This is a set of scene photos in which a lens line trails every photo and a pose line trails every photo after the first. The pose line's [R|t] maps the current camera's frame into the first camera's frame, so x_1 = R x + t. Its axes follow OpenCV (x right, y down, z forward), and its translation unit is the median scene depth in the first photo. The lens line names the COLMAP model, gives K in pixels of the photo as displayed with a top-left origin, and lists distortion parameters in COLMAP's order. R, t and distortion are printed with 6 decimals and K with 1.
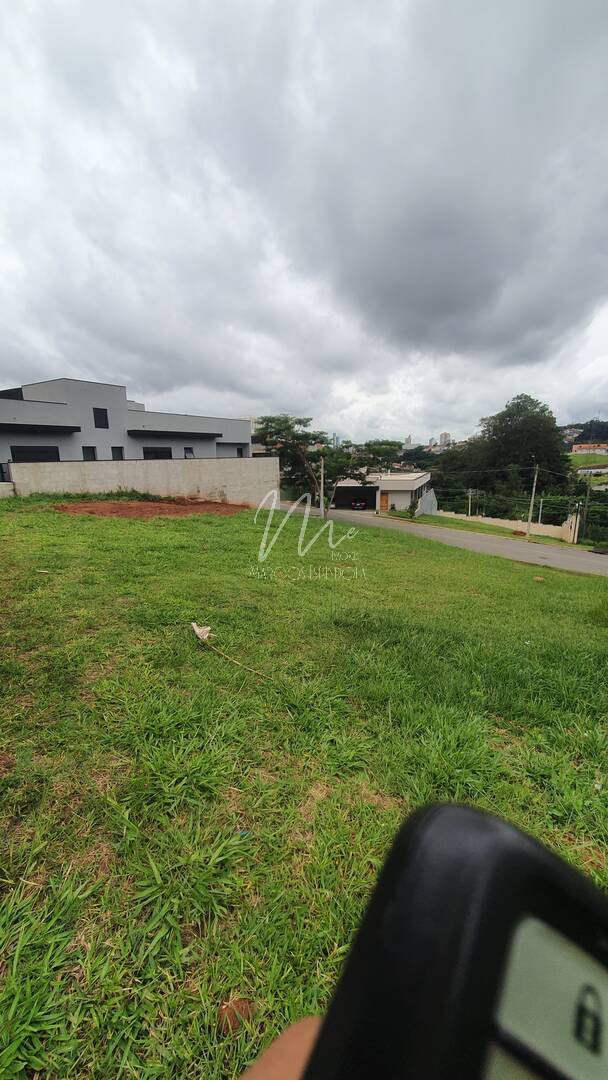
lens RADIAL K [[429.3, 0, 318.8], [0, 429.3, 549.1], [0, 0, 1]] dist [0.011283, -0.001509]
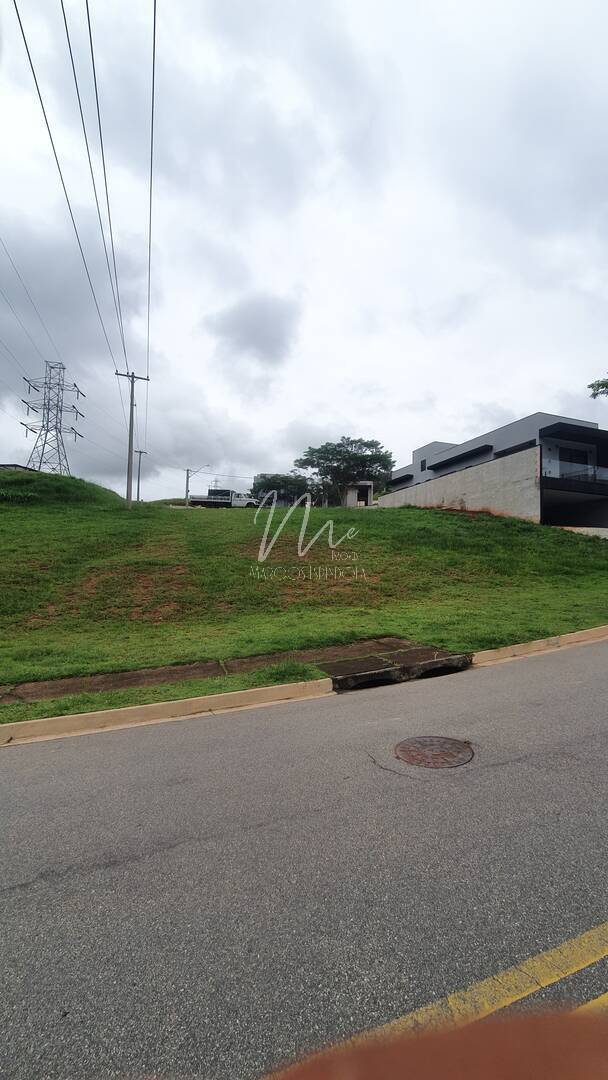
lens RADIAL K [[429.3, 0, 314.4], [0, 429.3, 542.8], [0, 0, 1]] dist [0.011283, -0.001509]
pose [[-0.655359, -0.040893, -0.754210, 1.151451], [-0.163732, 0.982482, 0.089003, -0.083989], [0.737358, 0.181817, -0.650573, 1.988442]]
